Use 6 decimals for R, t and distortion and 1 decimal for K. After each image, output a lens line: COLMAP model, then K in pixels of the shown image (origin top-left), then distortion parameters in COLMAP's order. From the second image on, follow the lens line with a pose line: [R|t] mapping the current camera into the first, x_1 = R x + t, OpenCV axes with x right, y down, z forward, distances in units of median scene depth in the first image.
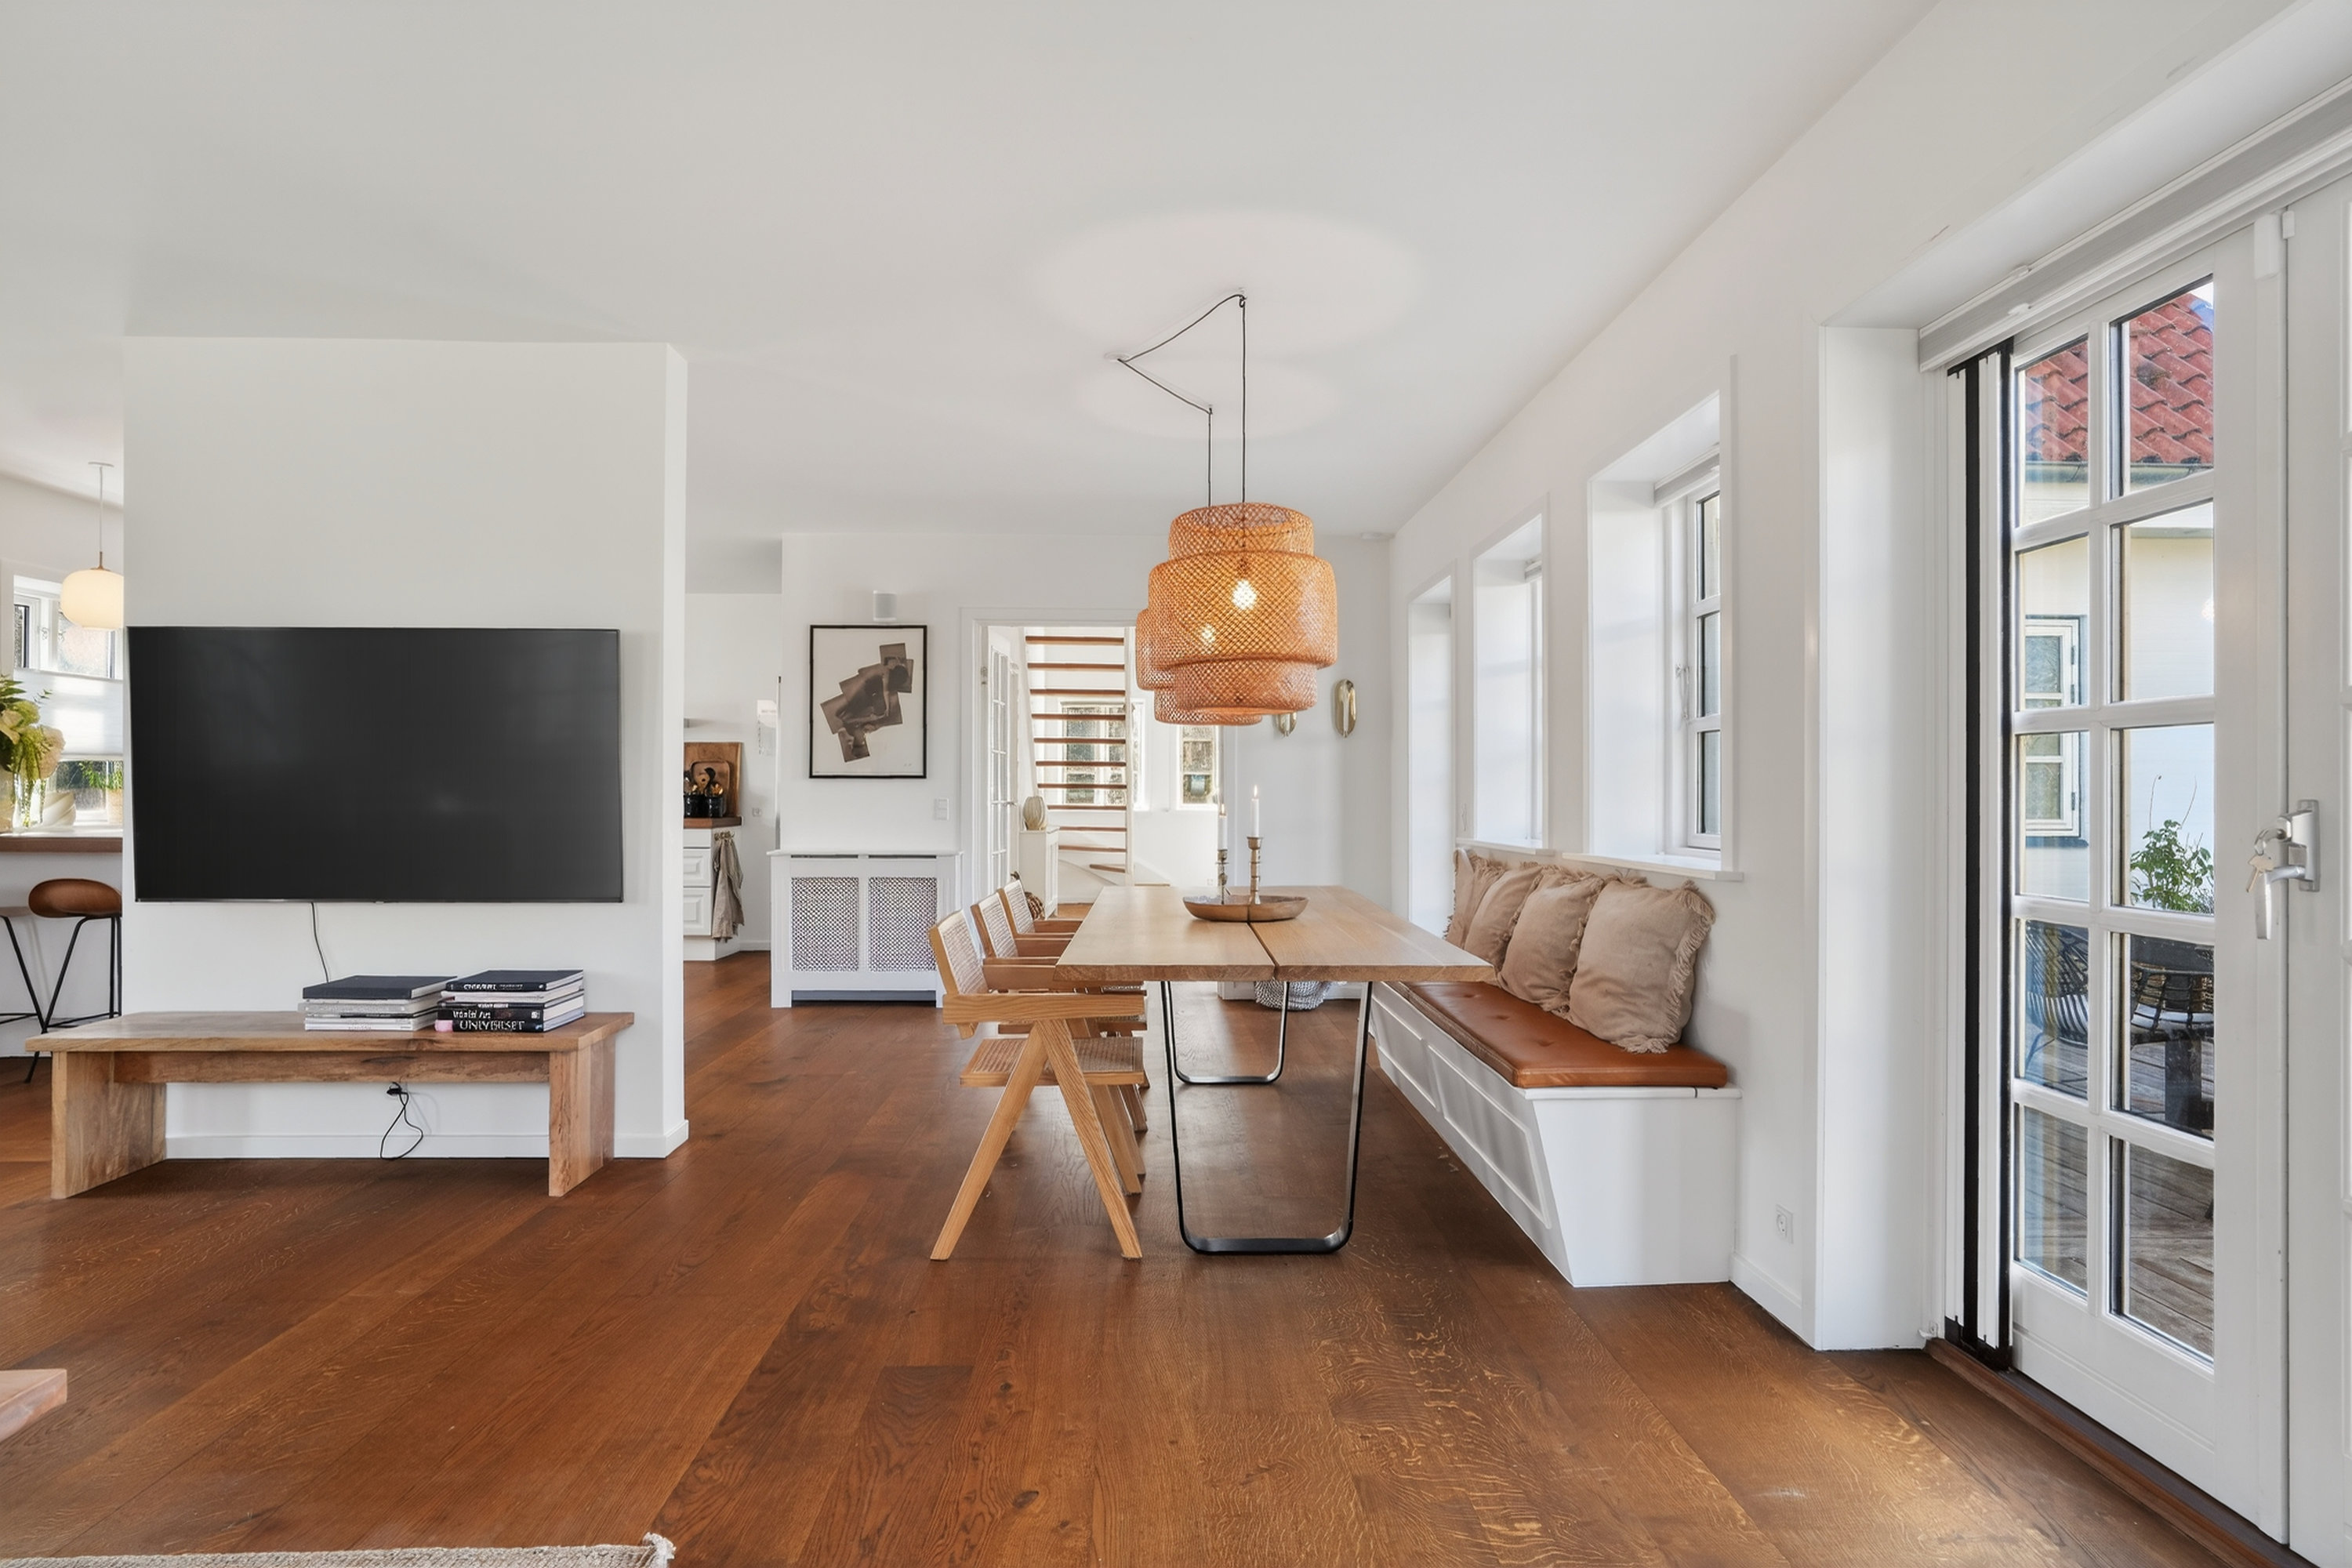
lens RADIAL K [[1287.8, 0, 1187.9], [0, 1287.8, 798.0], [0, 0, 1]] dist [-0.023816, 0.011746]
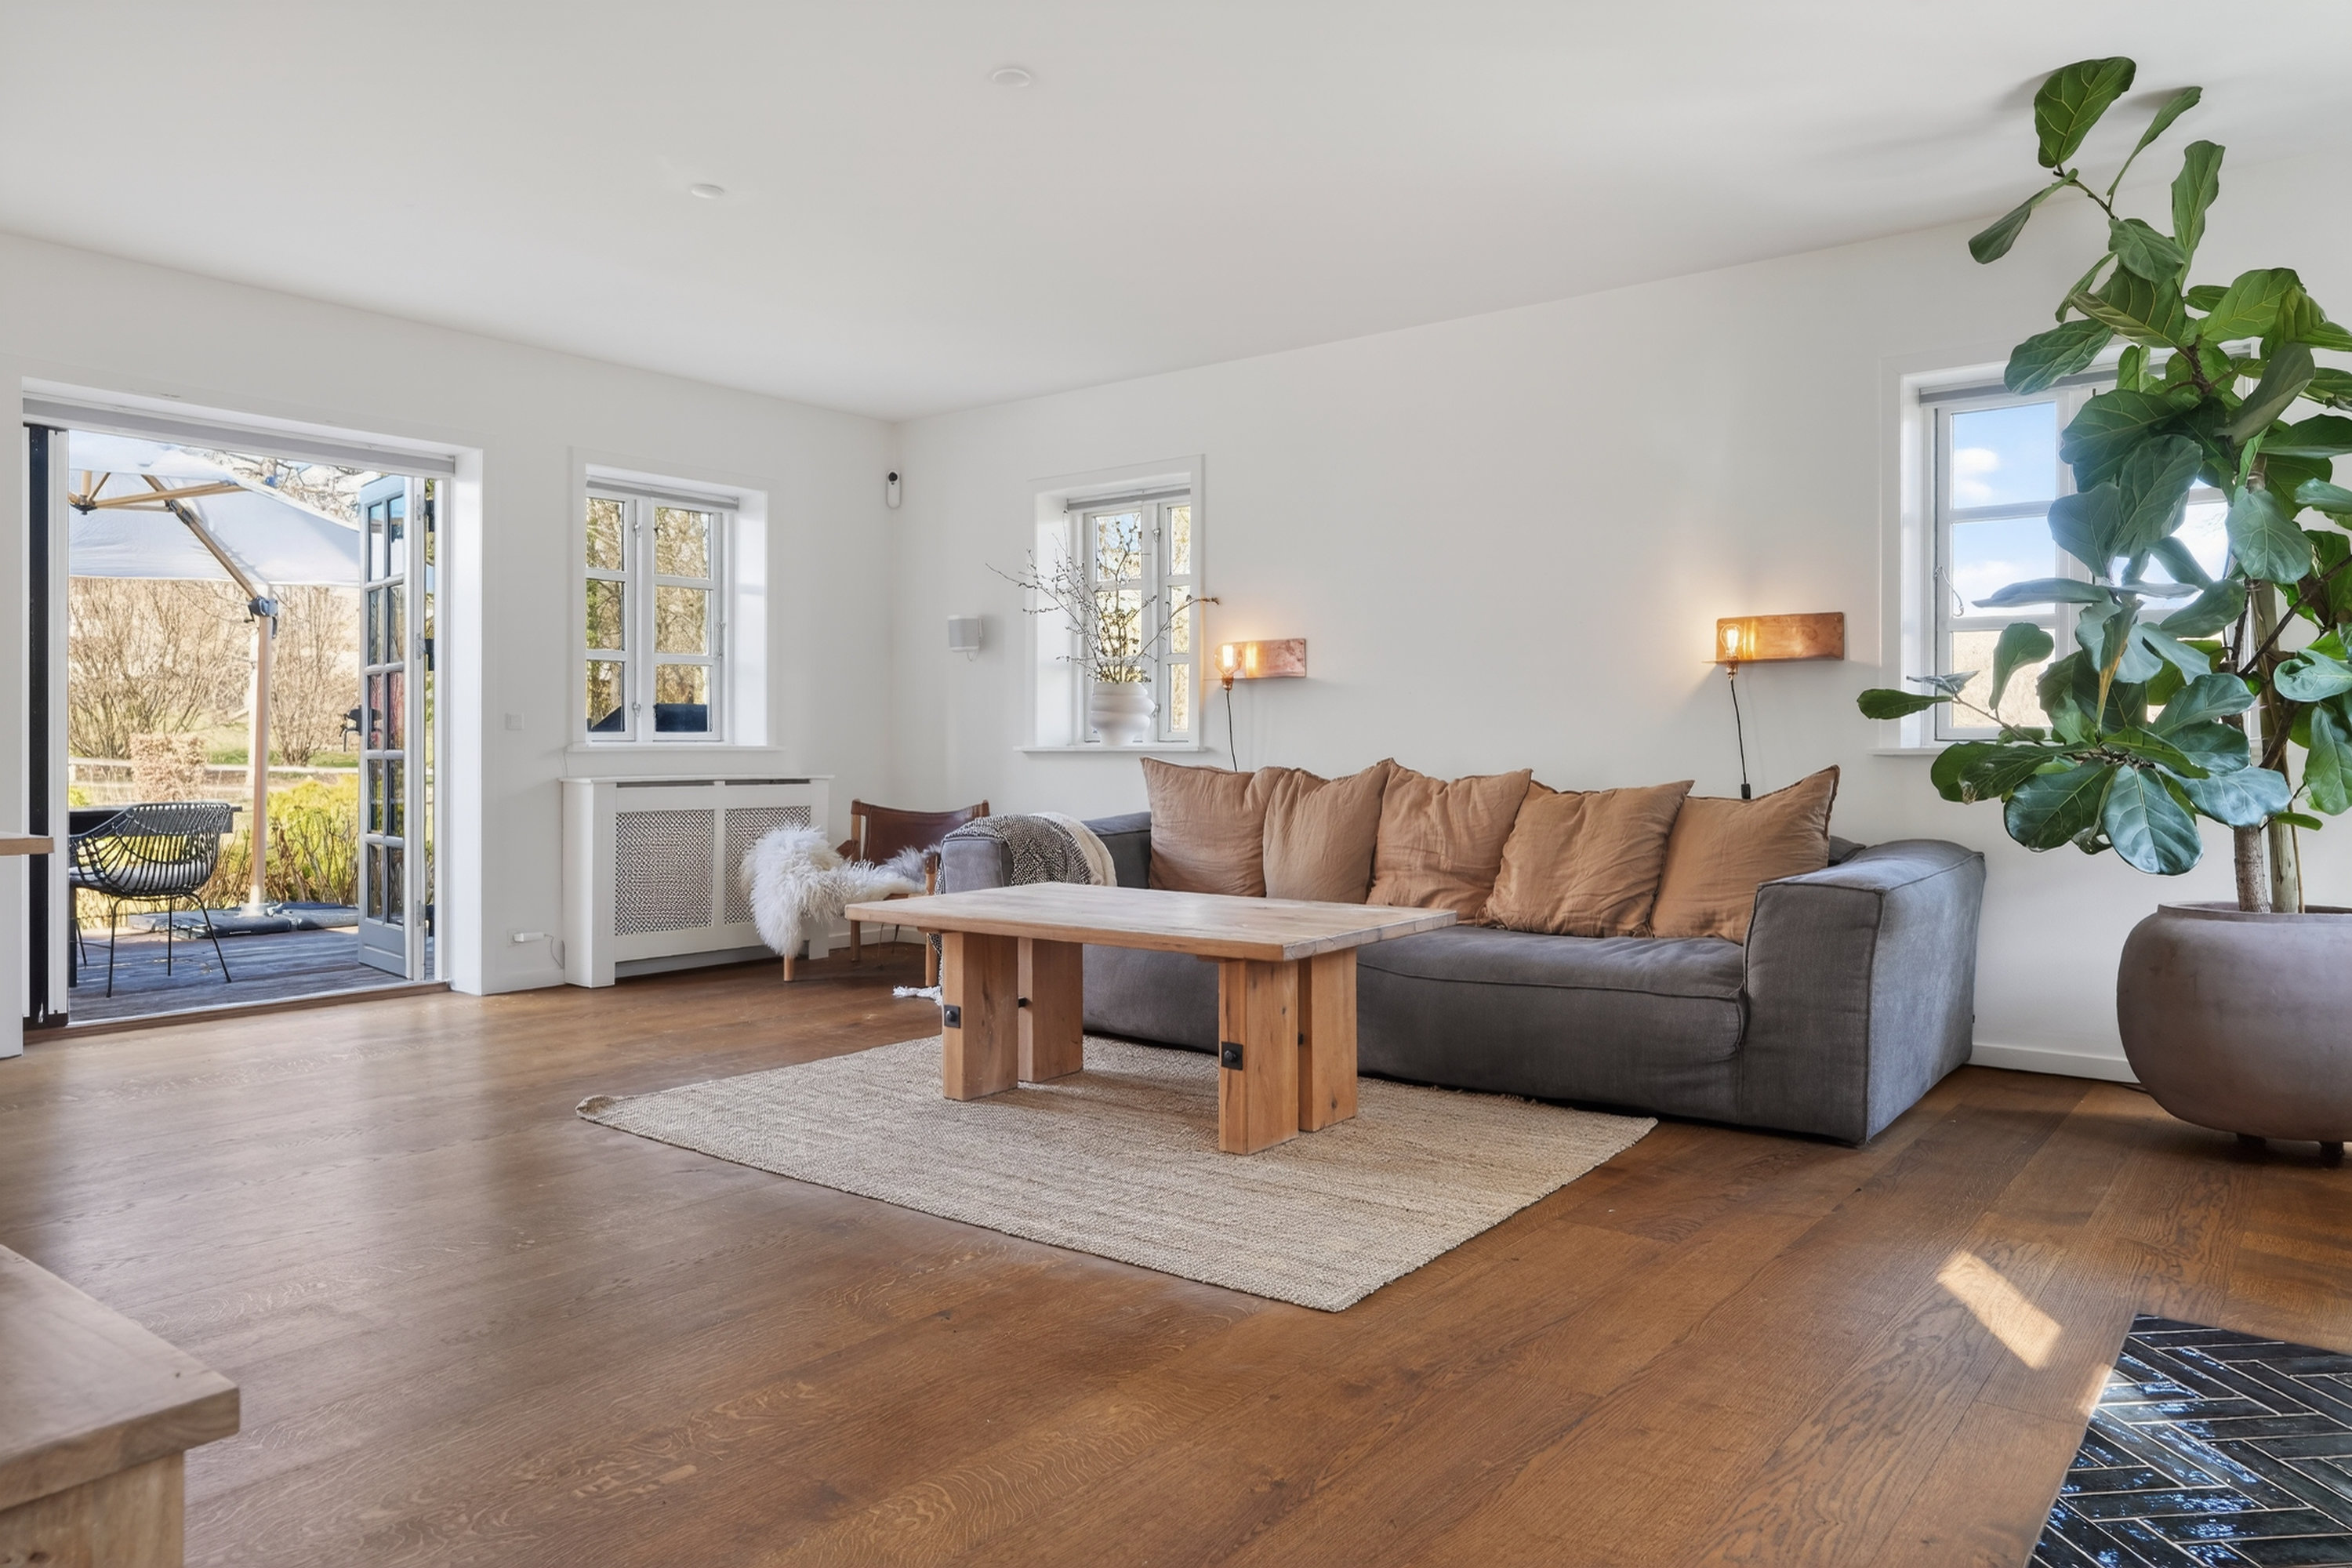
lens RADIAL K [[1548.0, 0, 1182.3], [0, 1548.0, 761.8], [0, 0, 1]] dist [-0.005328, 0.012492]
pose [[-0.762068, -0.011206, 0.647400, -1.150922], [-0.001086, 0.999871, 0.016028, 0.036843], [-0.647496, 0.011512, -0.761982, 0.999597]]
